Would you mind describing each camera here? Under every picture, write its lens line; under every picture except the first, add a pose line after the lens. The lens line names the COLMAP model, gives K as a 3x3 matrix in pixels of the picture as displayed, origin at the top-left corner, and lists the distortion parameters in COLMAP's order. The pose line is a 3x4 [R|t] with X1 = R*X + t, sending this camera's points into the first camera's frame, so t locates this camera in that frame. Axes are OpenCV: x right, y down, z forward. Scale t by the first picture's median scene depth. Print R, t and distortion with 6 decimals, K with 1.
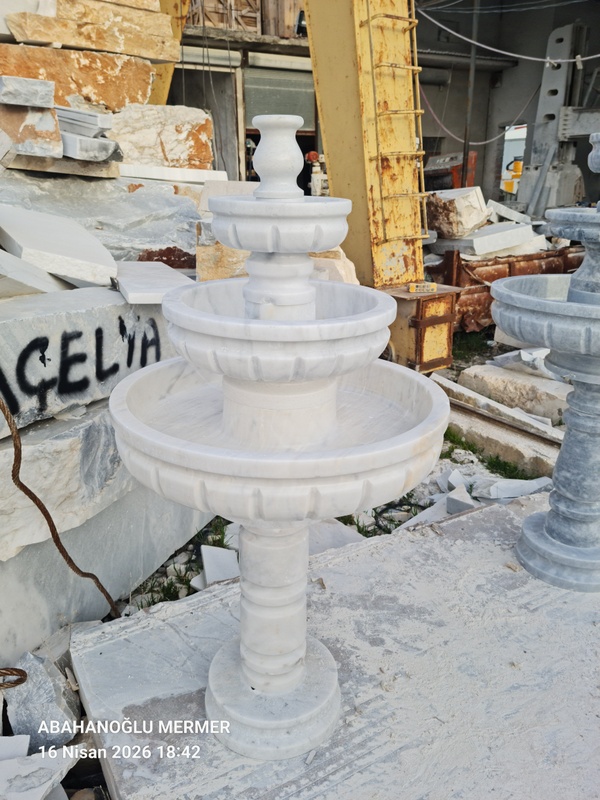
lens RADIAL K [[658.4, 0, 297.5], [0, 658.4, 403.8], [0, 0, 1]] dist [0.103850, -0.118837]
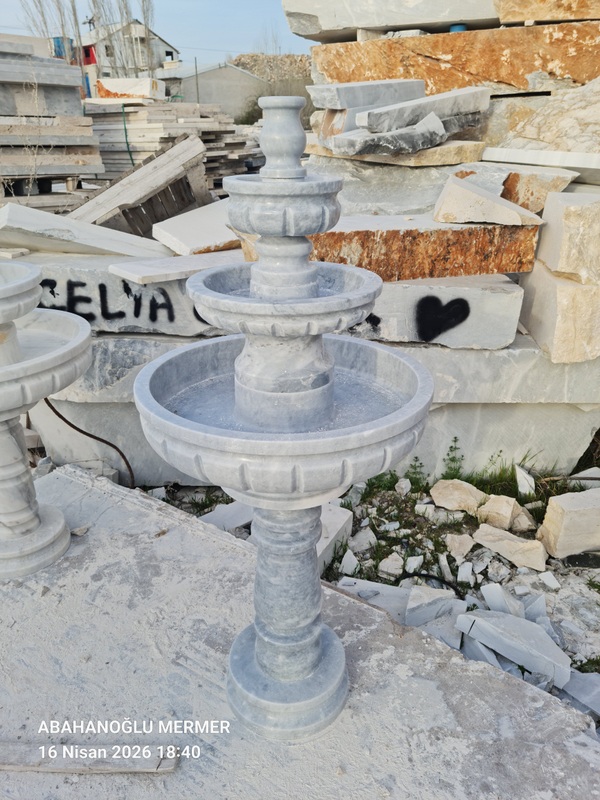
lens RADIAL K [[658.4, 0, 295.3], [0, 658.4, 397.8], [0, 0, 1]] dist [0.103850, -0.118837]
pose [[0.395875, 0.349756, -0.849090, 1.120888], [-0.290487, 0.924843, 0.245525, -0.336769], [0.871149, 0.149453, 0.467722, 0.650120]]
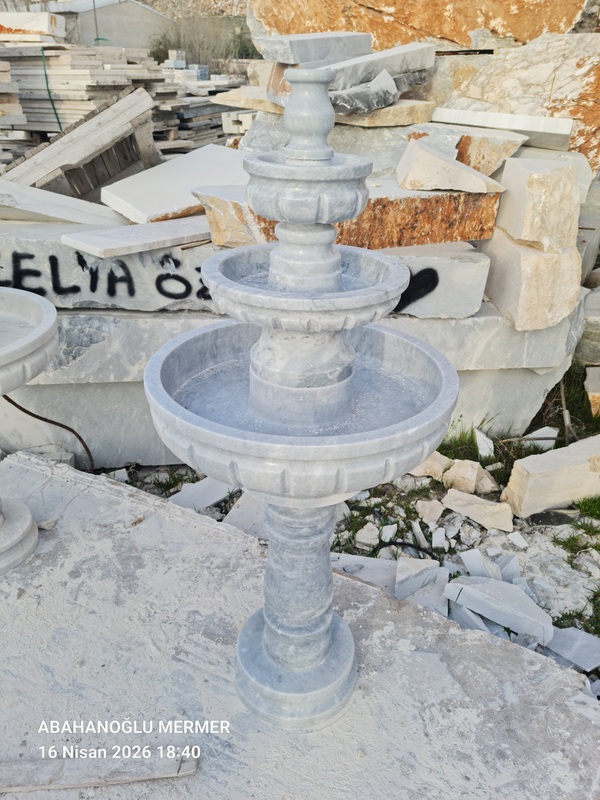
lens RADIAL K [[658.4, 0, 305.1], [0, 658.4, 399.3], [0, 0, 1]] dist [0.103850, -0.118837]
pose [[0.521294, 0.391263, -0.758397, 1.026656], [-0.295026, 0.916531, 0.270056, -0.334464], [0.800758, 0.082968, 0.593215, 0.565975]]
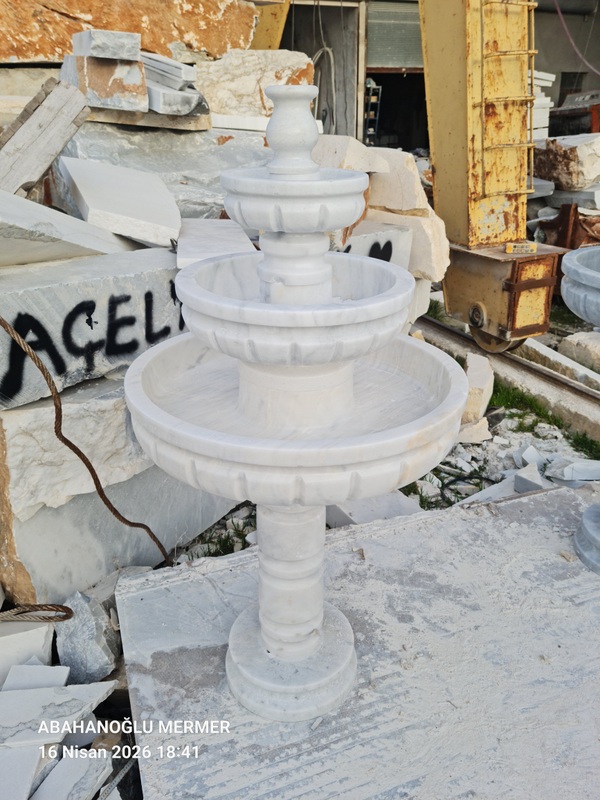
lens RADIAL K [[658.4, 0, 304.3], [0, 658.4, 407.9], [0, 0, 1]] dist [0.103850, -0.118837]
pose [[0.985456, 0.064196, -0.157336, 0.099934], [-0.050959, 0.994924, 0.086769, -0.033865], [0.162108, -0.077489, 0.983726, 0.016458]]
